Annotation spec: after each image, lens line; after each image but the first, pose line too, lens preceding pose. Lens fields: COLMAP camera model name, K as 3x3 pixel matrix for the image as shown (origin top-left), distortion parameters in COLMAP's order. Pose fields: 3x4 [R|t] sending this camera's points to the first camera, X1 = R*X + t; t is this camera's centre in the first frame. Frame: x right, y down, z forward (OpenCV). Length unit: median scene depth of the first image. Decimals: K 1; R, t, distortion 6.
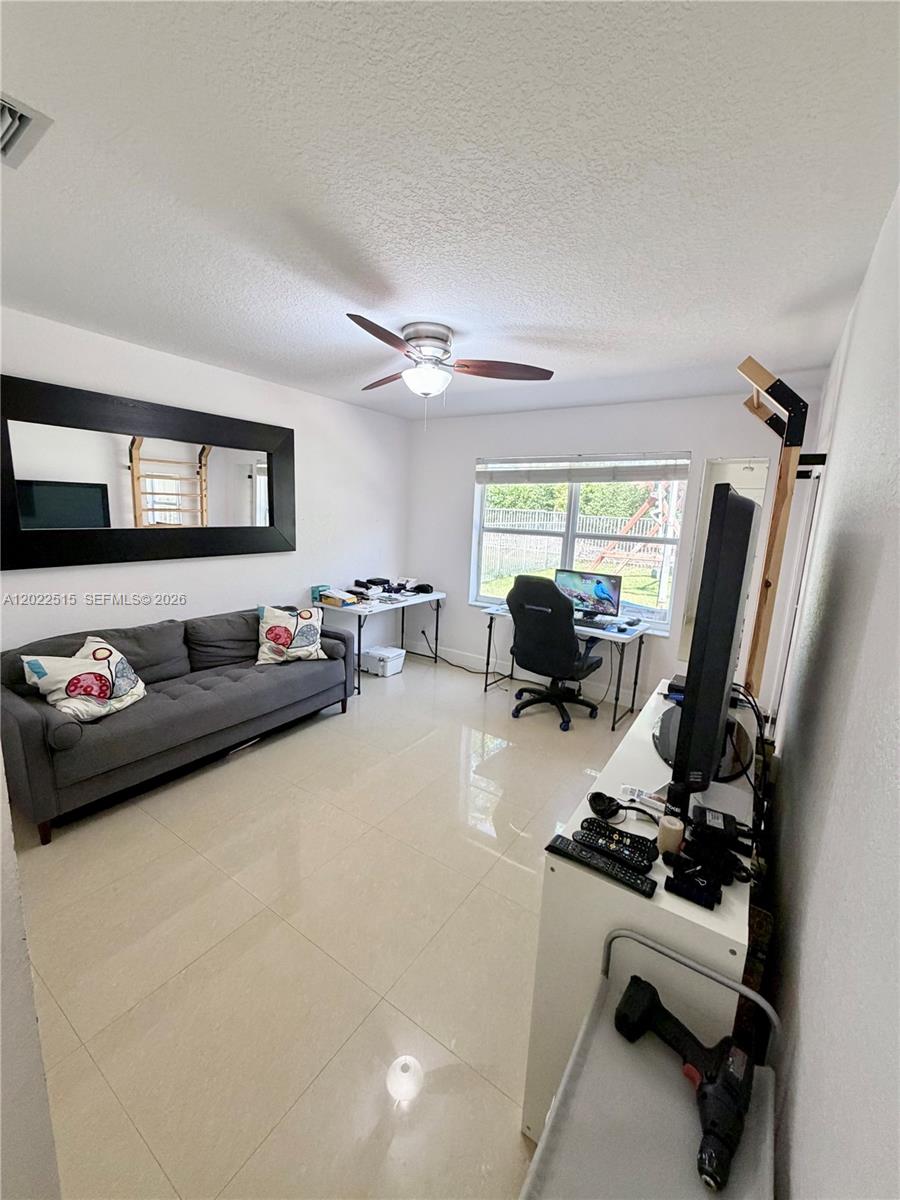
lens RADIAL K [[477.4, 0, 447.6], [0, 477.4, 597.6], [0, 0, 1]] dist [-0.000047, -0.000354]
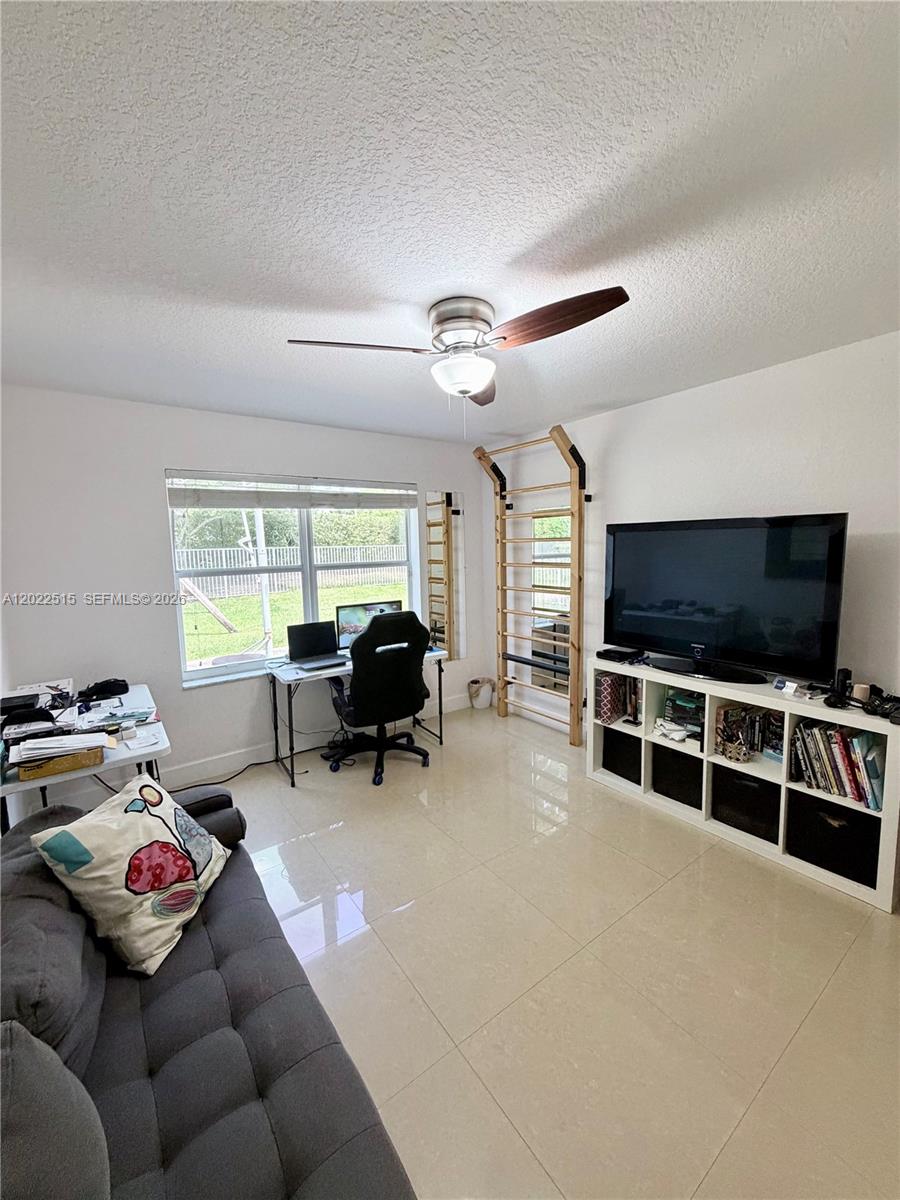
lens RADIAL K [[477.4, 0, 449.5], [0, 477.4, 598.5], [0, 0, 1]] dist [-0.000047, -0.000354]
pose [[0.340280, -0.154968, 0.927467, -0.560015], [0.205197, 0.974793, 0.087591, -0.118088], [-0.917662, 0.160508, 0.363502, 0.538578]]
